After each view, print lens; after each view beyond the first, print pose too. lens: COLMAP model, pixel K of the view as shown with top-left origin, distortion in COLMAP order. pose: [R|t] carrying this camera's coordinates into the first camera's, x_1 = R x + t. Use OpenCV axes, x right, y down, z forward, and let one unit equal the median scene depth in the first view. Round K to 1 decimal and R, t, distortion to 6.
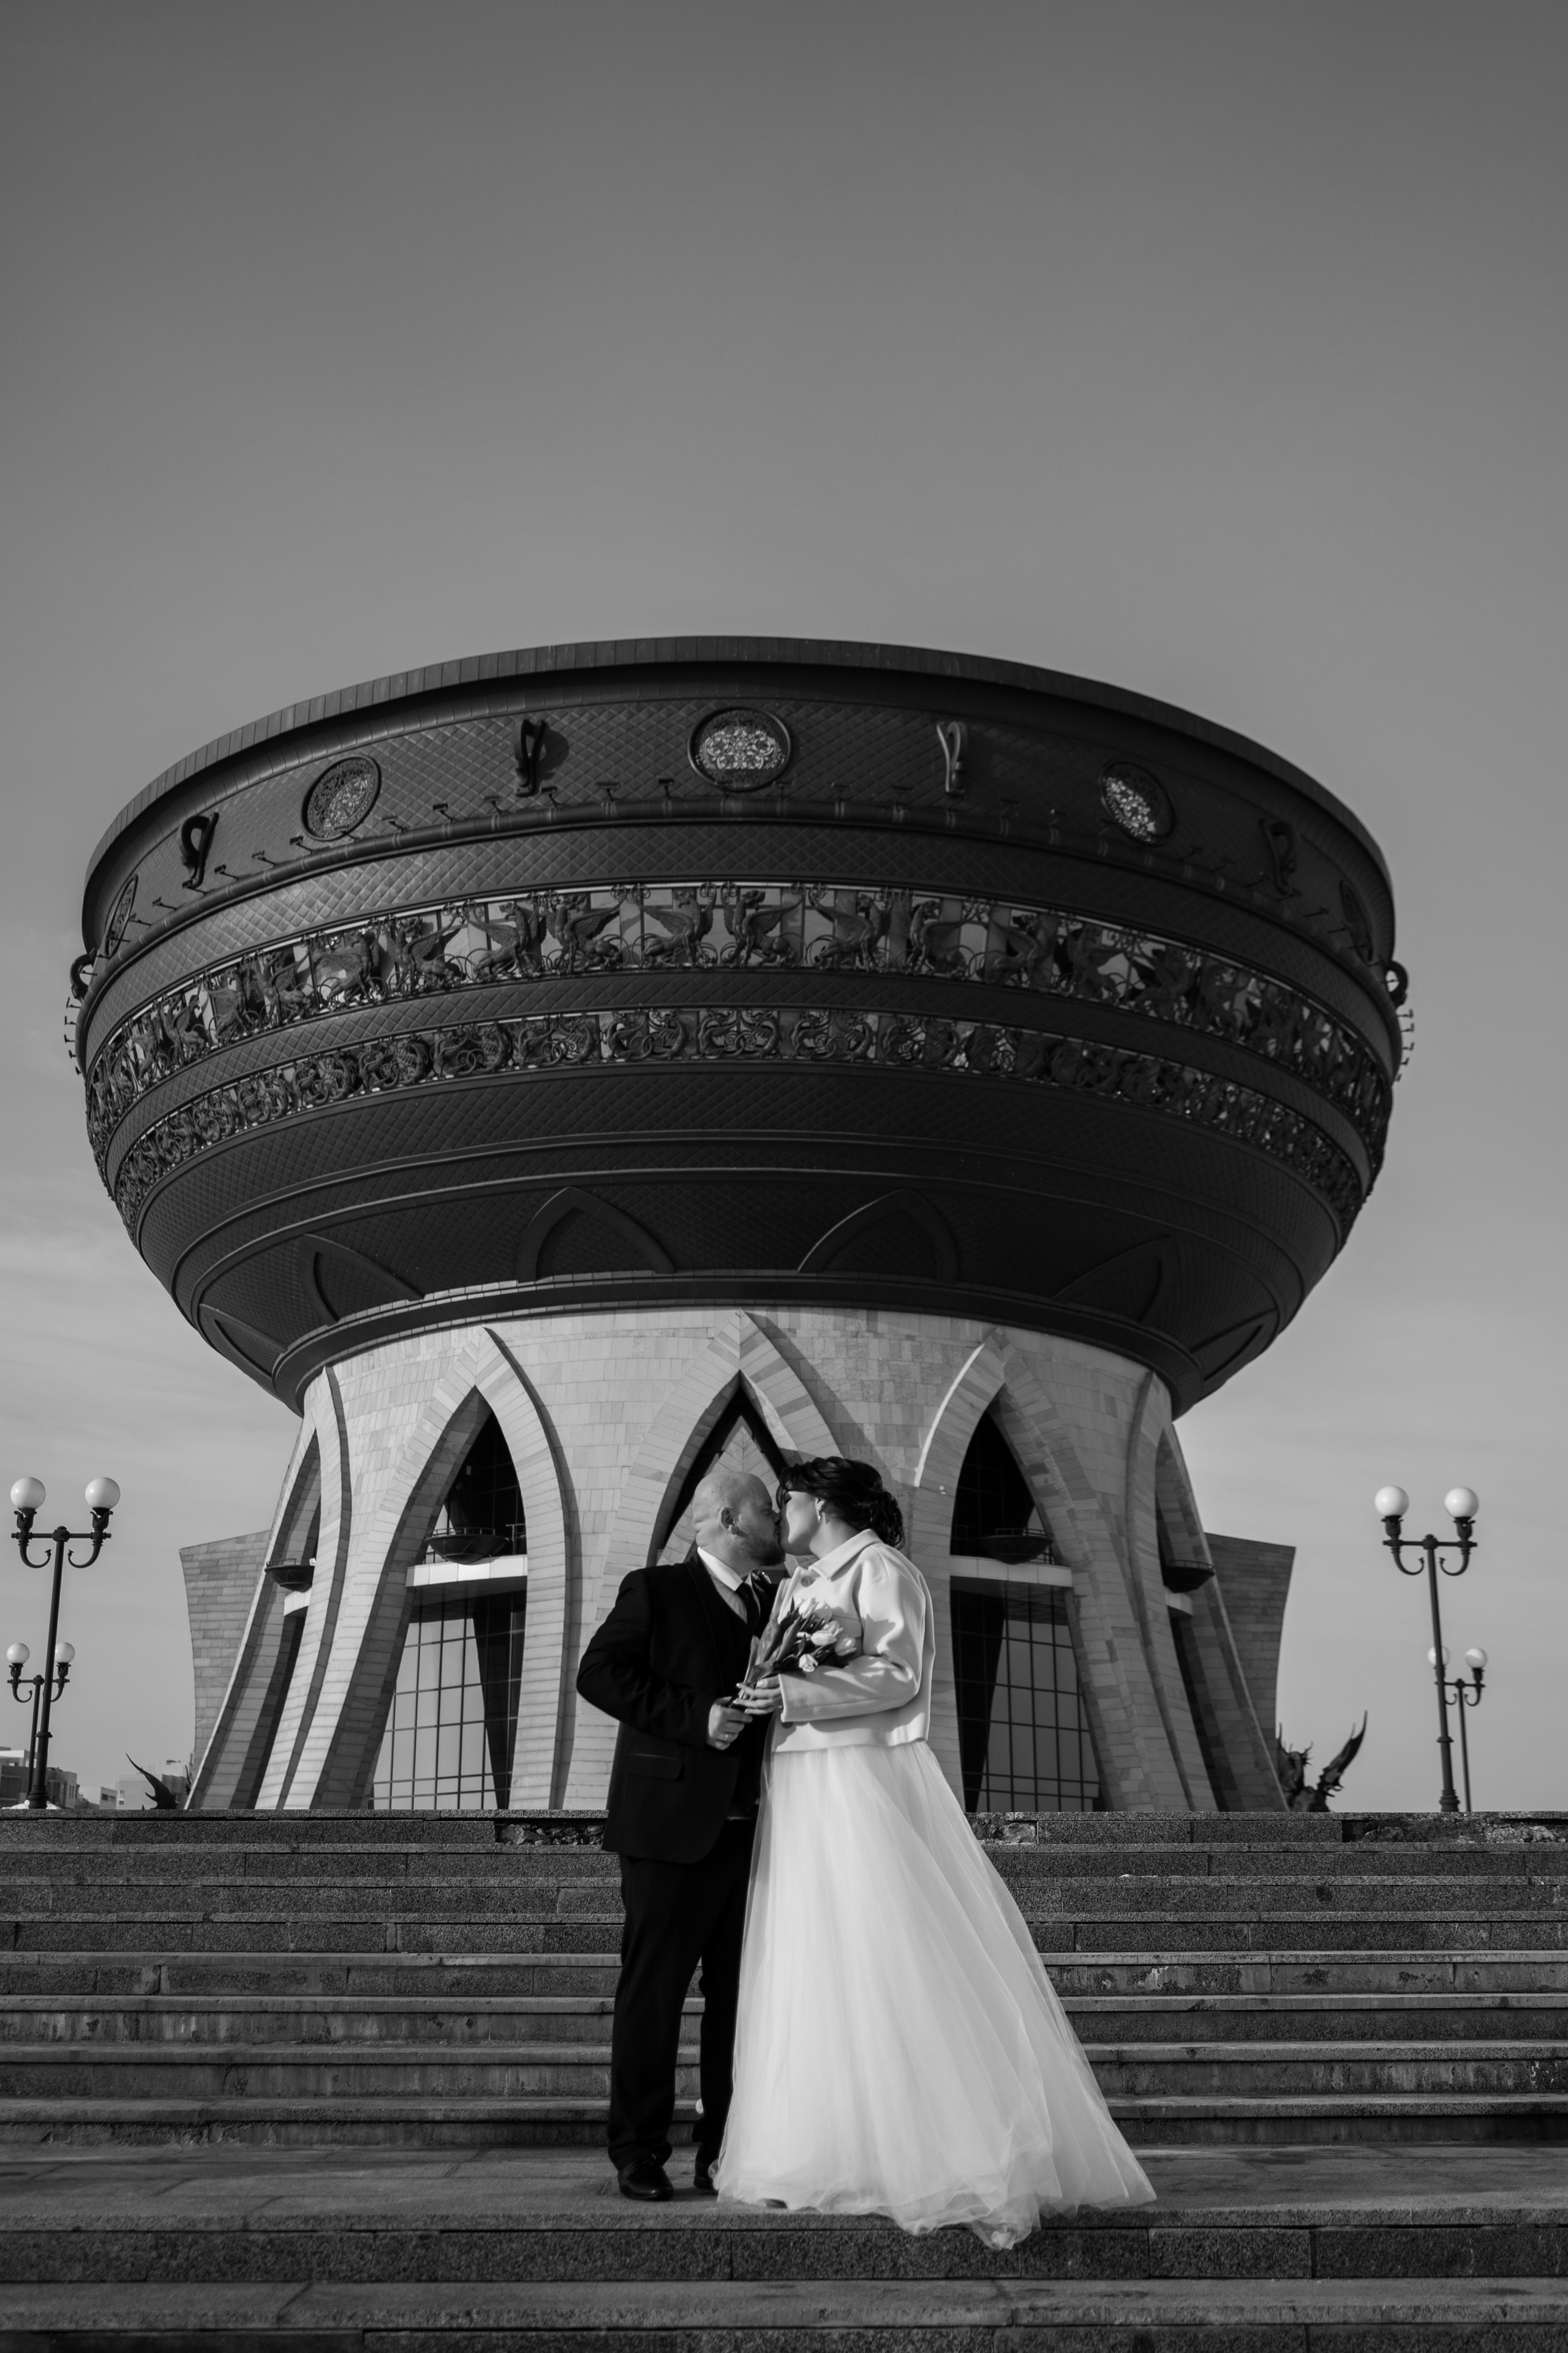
lens RADIAL K [[2540.7, 0, 784.0], [0, 2540.7, 1176.5], [0, 0, 1]] dist [-0.003856, 0.000585]
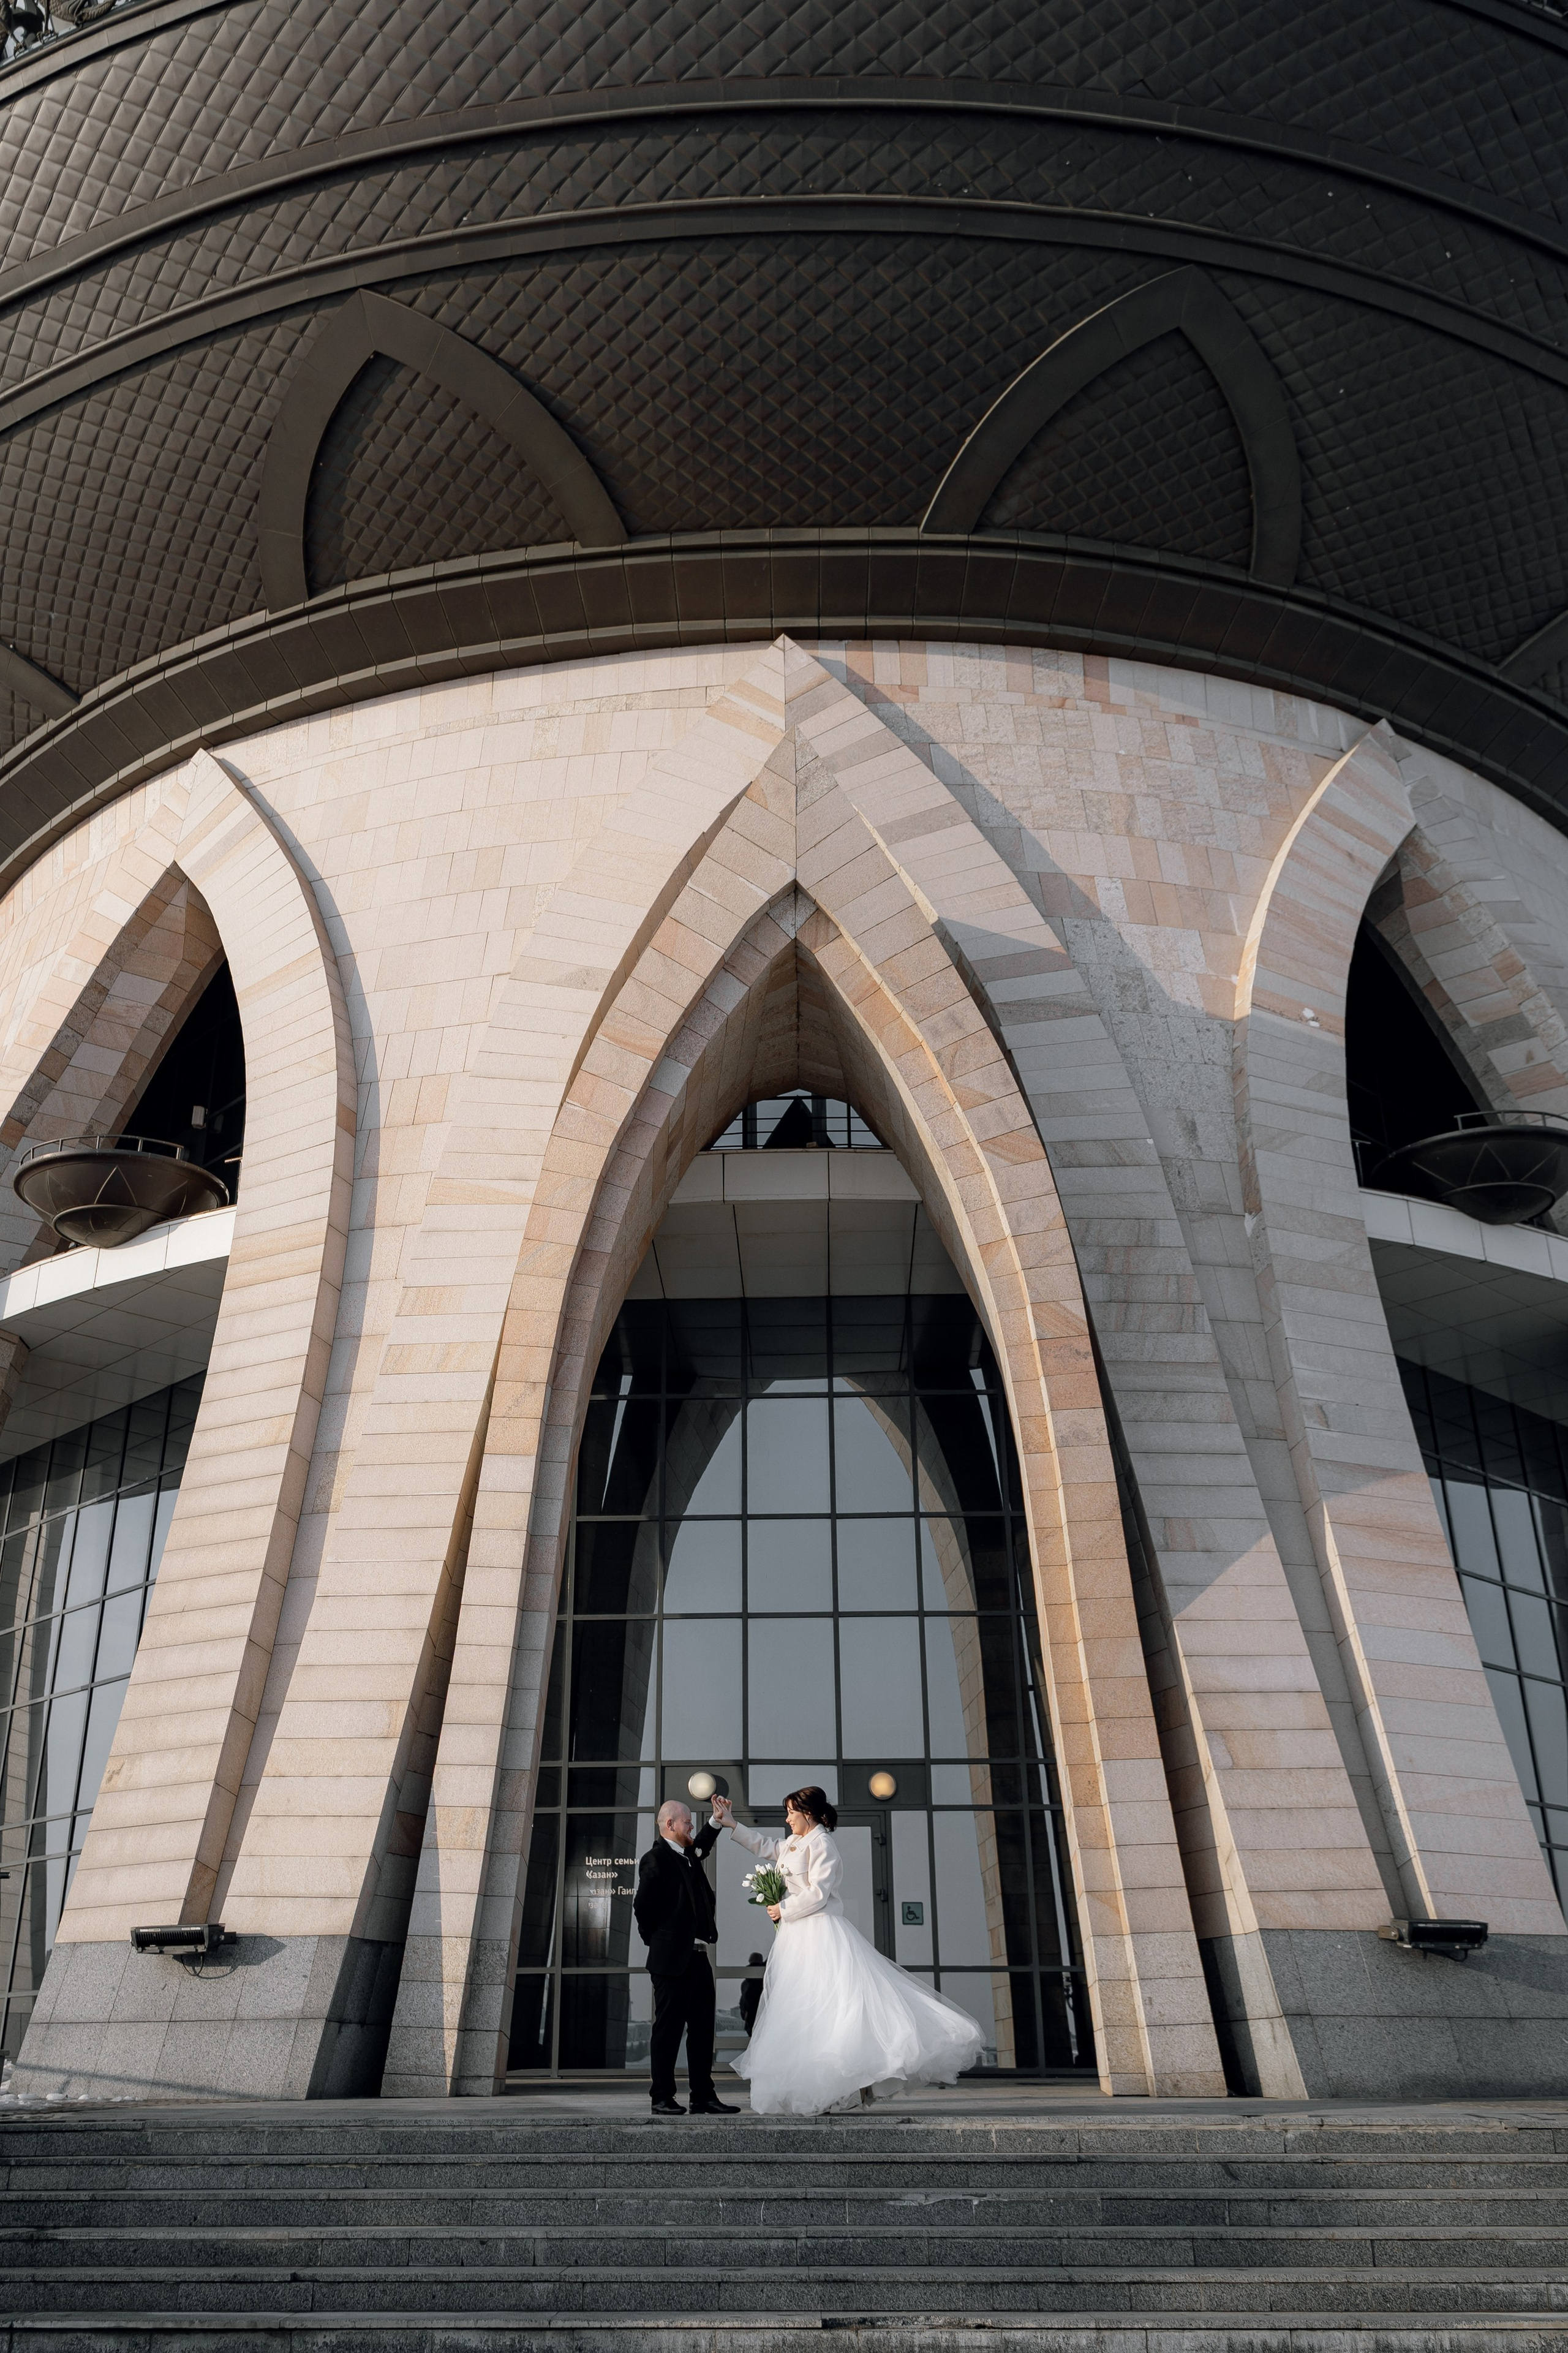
lens RADIAL K [[2039.4, 0, 736.8], [0, 2039.4, 1120.2], [0, 0, 1]] dist [0.062817, -0.061574]
pose [[0.998653, -0.023115, -0.046450, -0.011152], [0.016162, 0.989322, -0.144851, 0.179904], [0.049302, 0.143905, 0.988363, 0.674904]]
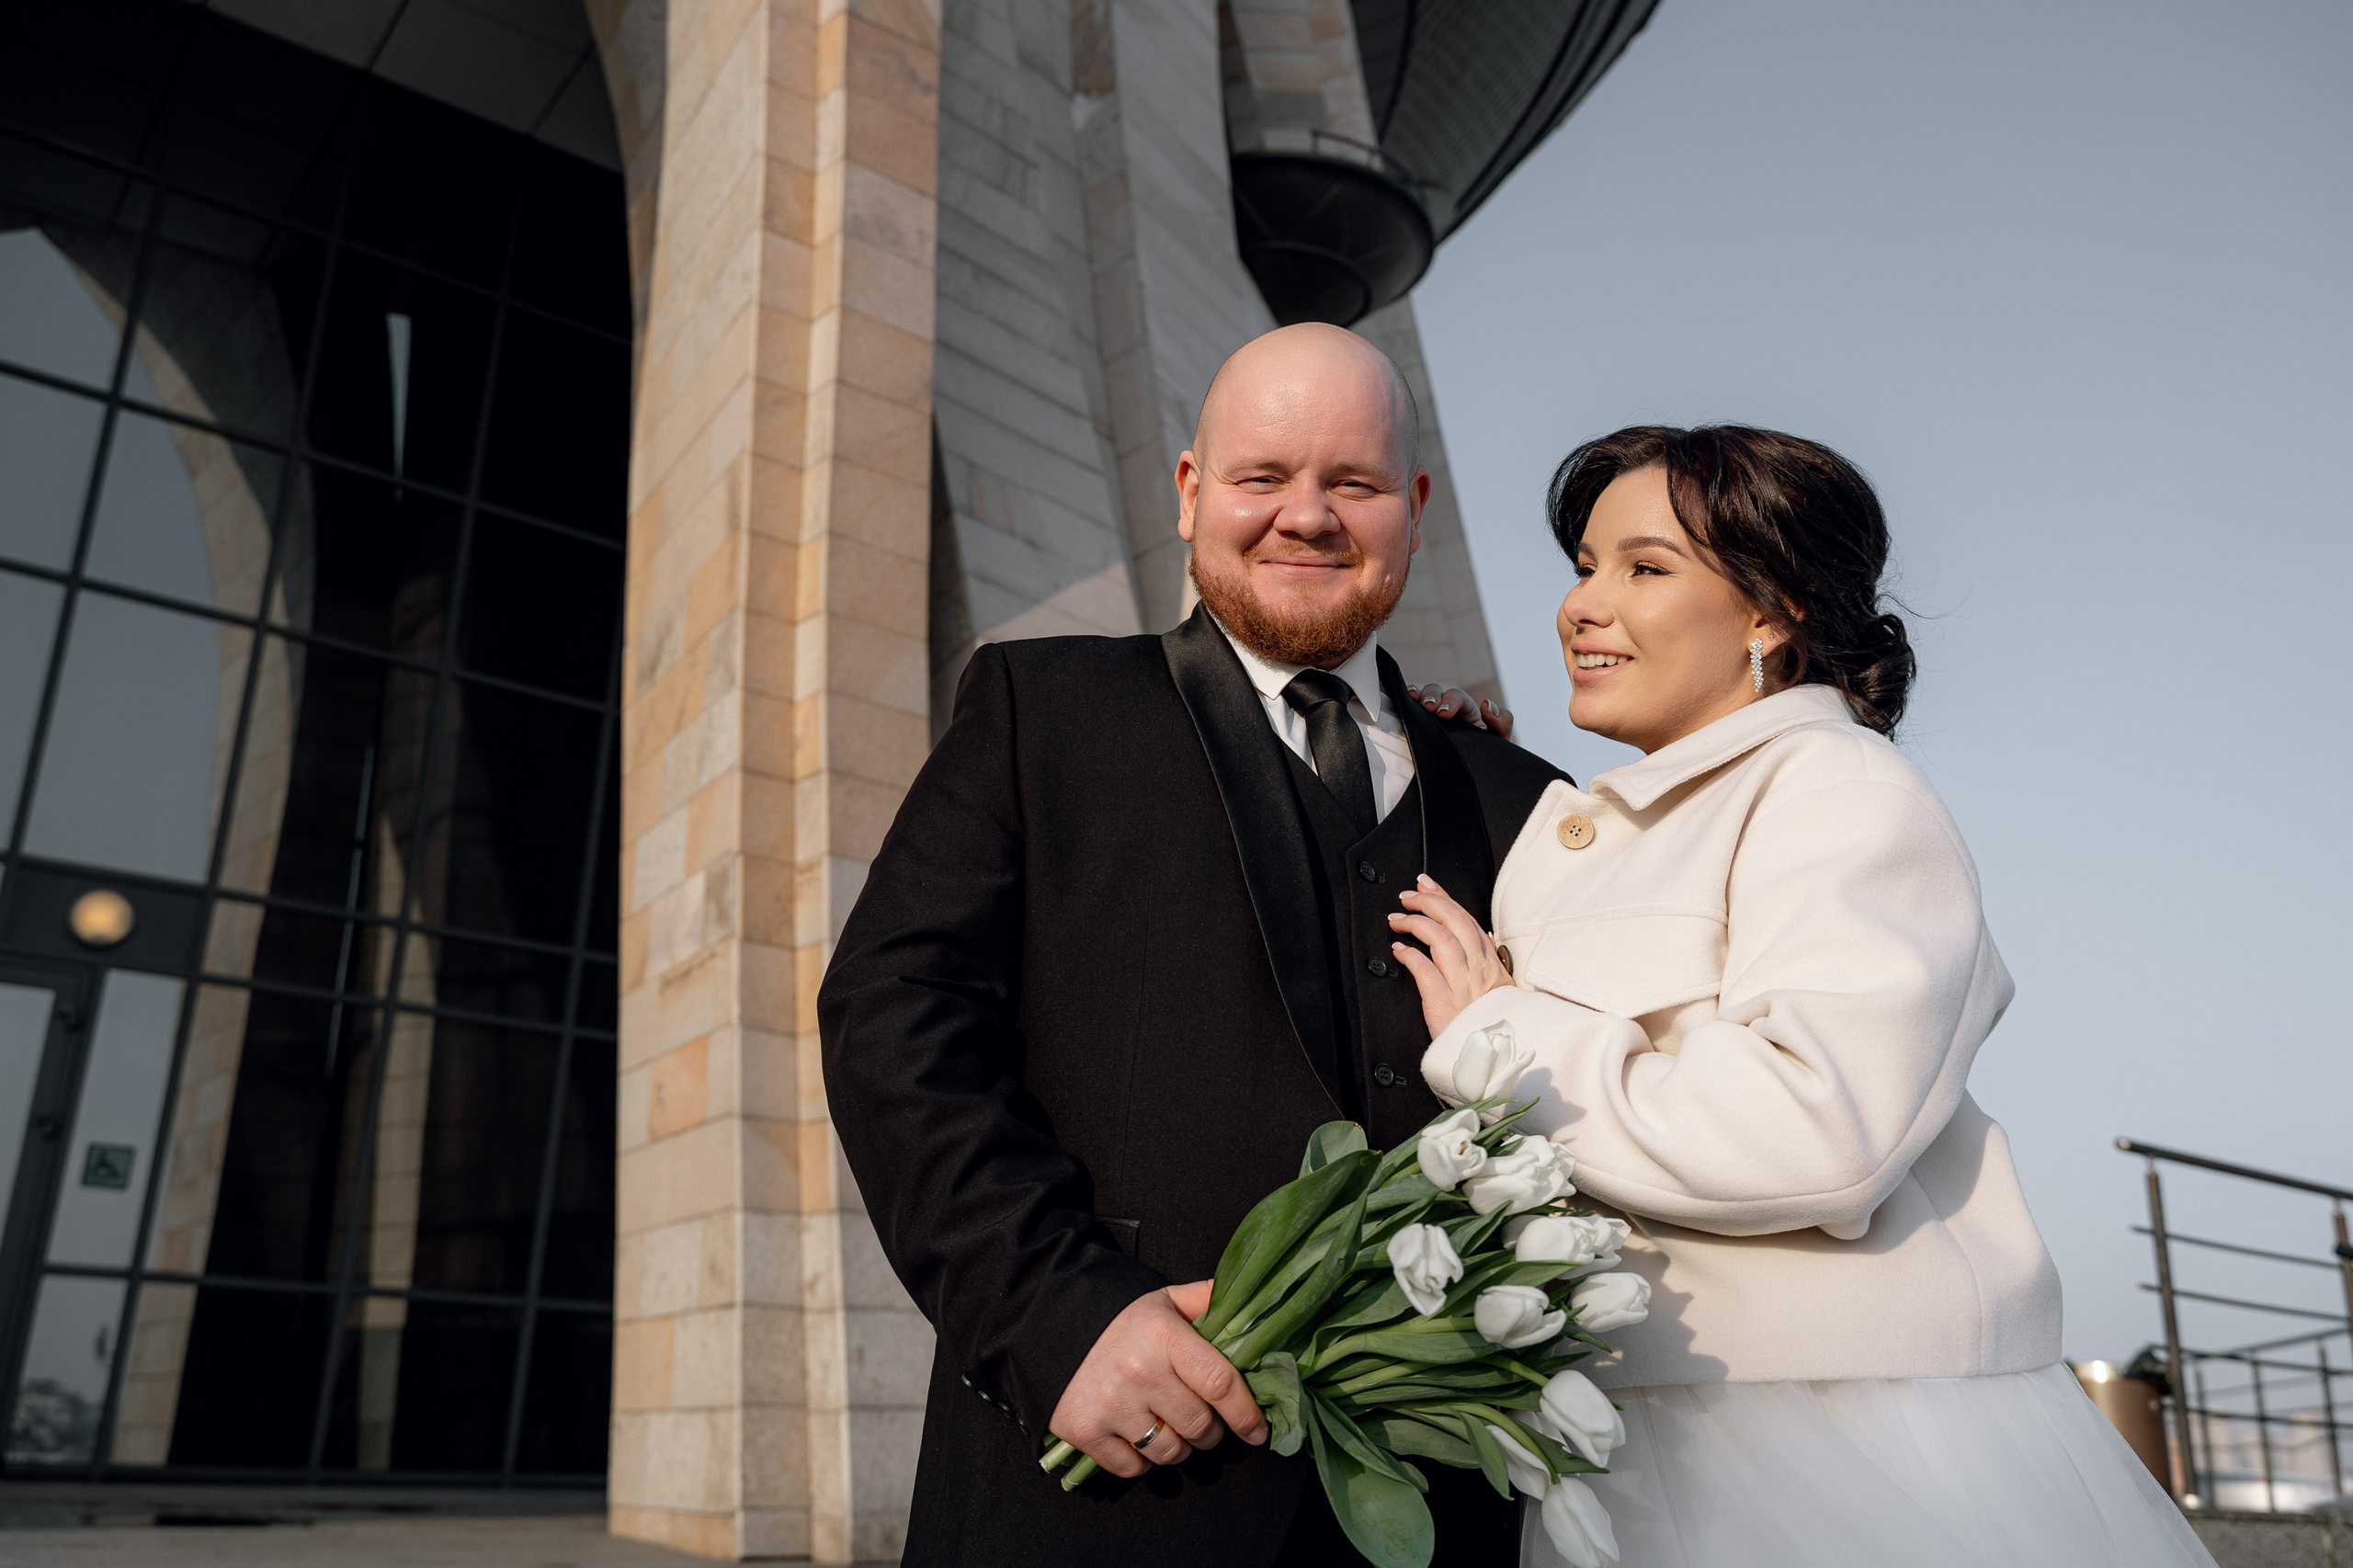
lens RADIAL K [[2039.5, 0, 1205.4], [0, 2039.5, 790.7], [0, 0, 1]] dist [0.062817, -0.061574]
pose [[0.807827, 0.210759, 0.550450, -0.025340], [-0.198328, 0.976626, -0.082873, 0.219868], [-0.555050, -0.042223, 0.830745, 0.817289]]
